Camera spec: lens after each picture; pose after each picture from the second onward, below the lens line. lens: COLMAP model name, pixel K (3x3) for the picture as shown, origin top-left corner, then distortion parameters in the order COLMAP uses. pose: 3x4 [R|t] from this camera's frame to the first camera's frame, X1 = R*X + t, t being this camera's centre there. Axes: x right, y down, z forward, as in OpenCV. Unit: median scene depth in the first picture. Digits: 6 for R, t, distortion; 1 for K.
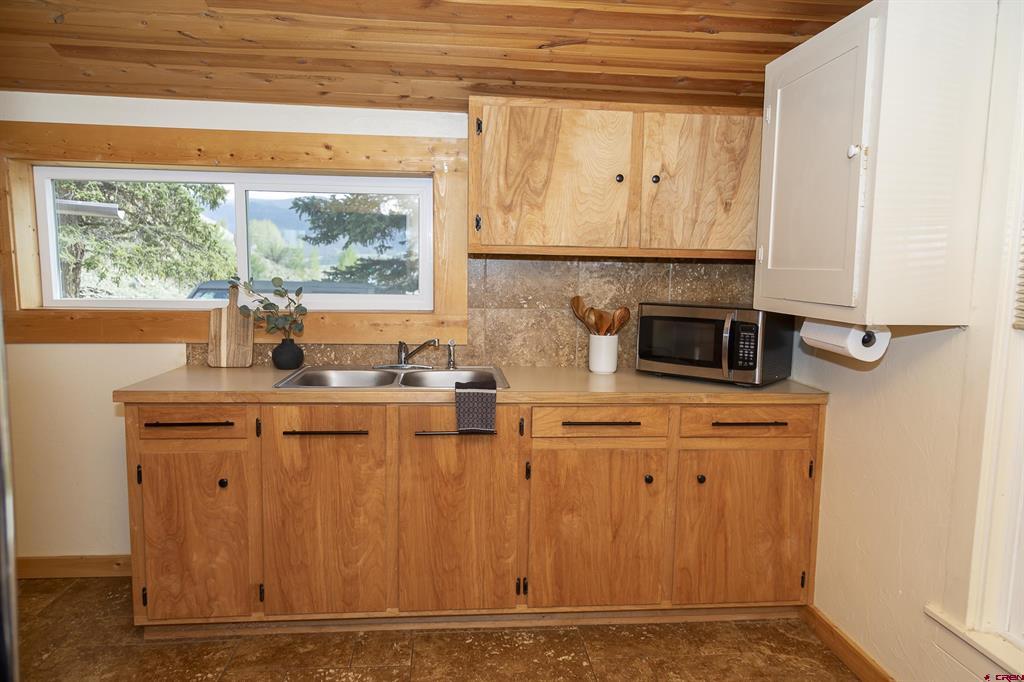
lens RADIAL K [[693.0, 0, 514.6], [0, 693.0, 343.9], [0, 0, 1]] dist [0.021996, 0.001724]
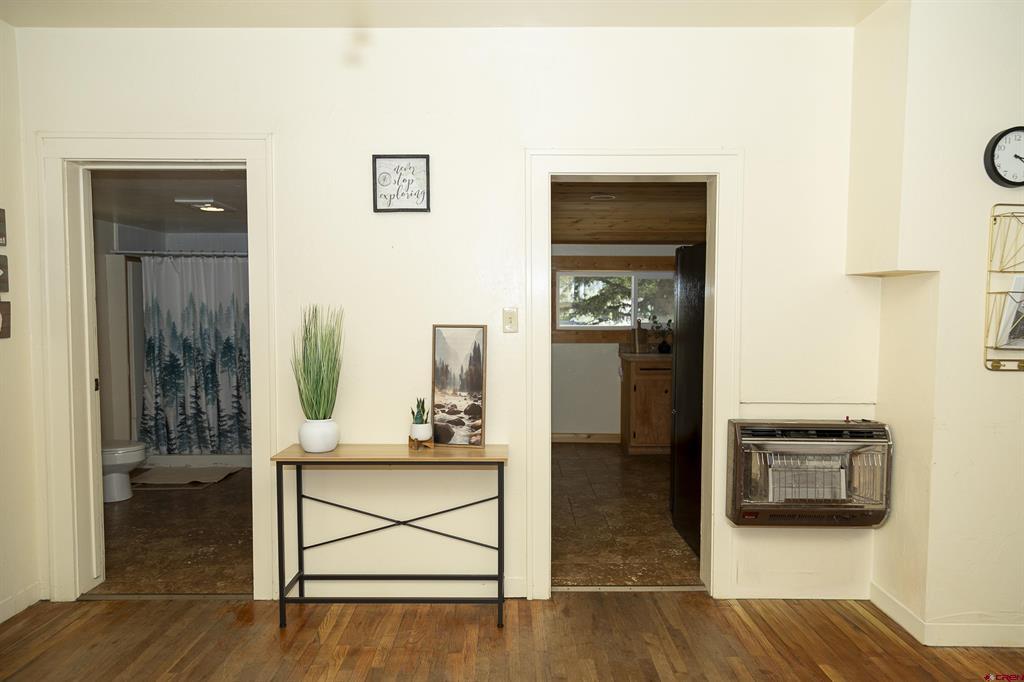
lens RADIAL K [[693.0, 0, 507.9], [0, 693.0, 342.0], [0, 0, 1]] dist [0.021996, 0.001724]
pose [[0.993153, -0.009593, -0.116425, -0.661057], [0.002812, 0.998297, -0.058265, 0.152284], [0.116786, 0.057538, 0.991489, -1.628406]]
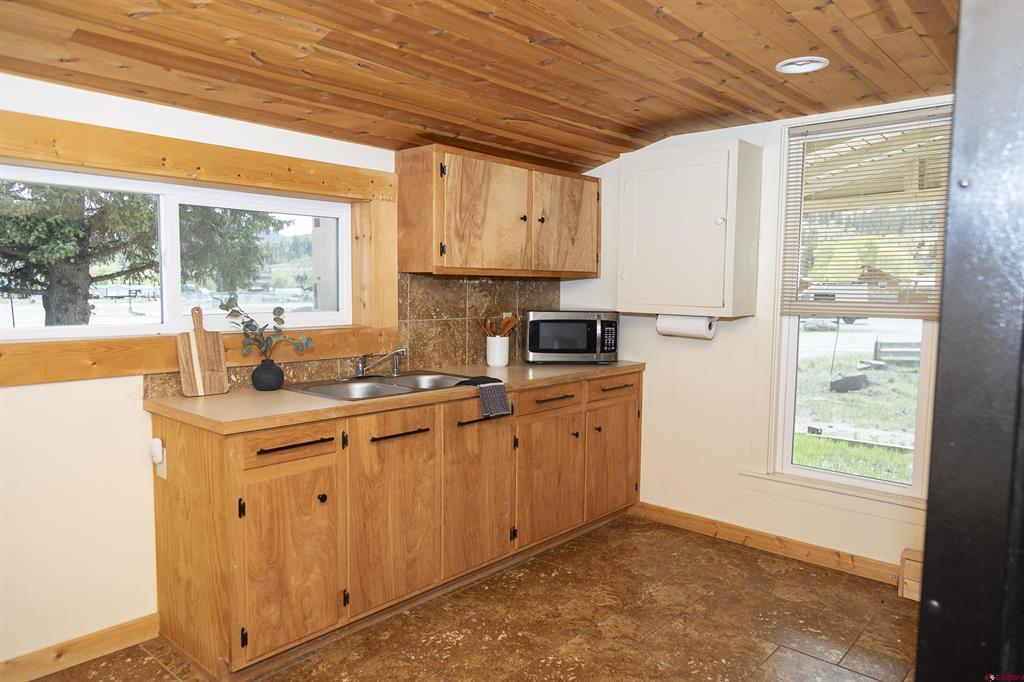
lens RADIAL K [[693.0, 0, 513.8], [0, 693.0, 341.1], [0, 0, 1]] dist [0.021996, 0.001724]
pose [[0.737753, -0.064953, 0.671939, -0.823805], [0.074361, 0.997122, 0.014742, -0.024839], [-0.670963, 0.039090, 0.740460, 0.034690]]
